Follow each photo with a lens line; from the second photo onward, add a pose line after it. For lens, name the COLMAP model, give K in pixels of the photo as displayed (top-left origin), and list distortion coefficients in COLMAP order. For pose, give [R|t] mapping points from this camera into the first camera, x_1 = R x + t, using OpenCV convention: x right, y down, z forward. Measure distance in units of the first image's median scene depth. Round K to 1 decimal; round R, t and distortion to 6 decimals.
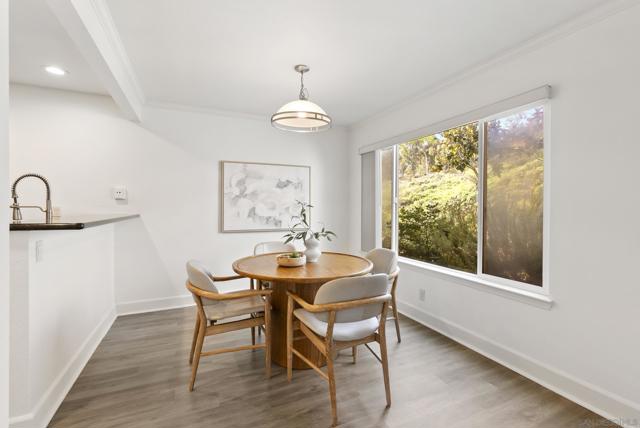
lens RADIAL K [[291.9, 0, 321.7], [0, 291.9, 208.4], [0, 0, 1]] dist [-0.014295, 0.003960]
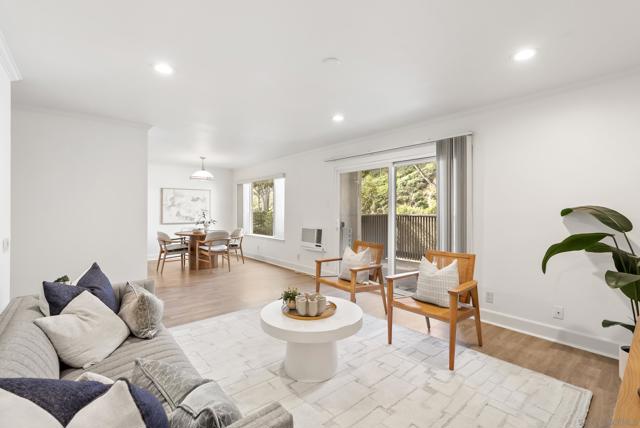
lens RADIAL K [[291.9, 0, 318.0], [0, 291.9, 208.0], [0, 0, 1]] dist [-0.014295, 0.003960]
pose [[0.964484, 0.000525, 0.264140, 0.155640], [0.002428, 0.999938, -0.010853, -0.002681], [-0.264129, 0.011109, 0.964423, -1.162126]]
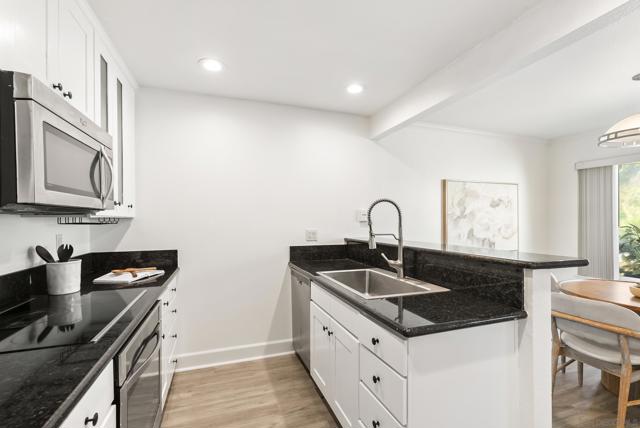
lens RADIAL K [[291.9, 0, 318.0], [0, 291.9, 216.7], [0, 0, 1]] dist [-0.014295, 0.003960]
pose [[0.995890, -0.007400, -0.090271, -0.655929], [0.005448, 0.999747, -0.021844, -0.024447], [0.090410, 0.021262, 0.995678, 0.024220]]
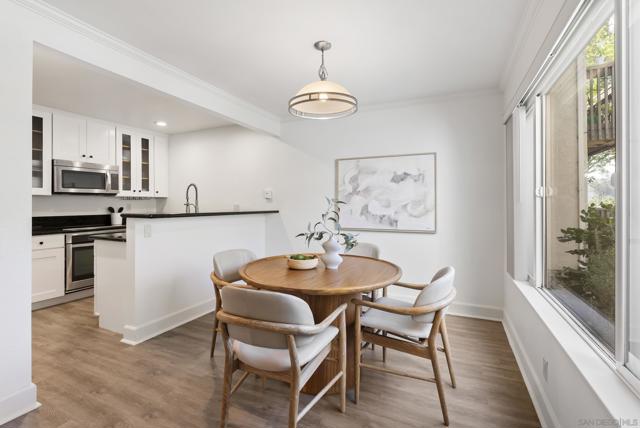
lens RADIAL K [[291.9, 0, 321.3], [0, 291.9, 204.7], [0, 0, 1]] dist [-0.014295, 0.003960]
pose [[0.656306, -0.002181, -0.754492, 0.387948], [-0.004081, 0.999971, -0.006440, 0.002801], [0.754484, 0.007306, 0.656278, 0.281732]]
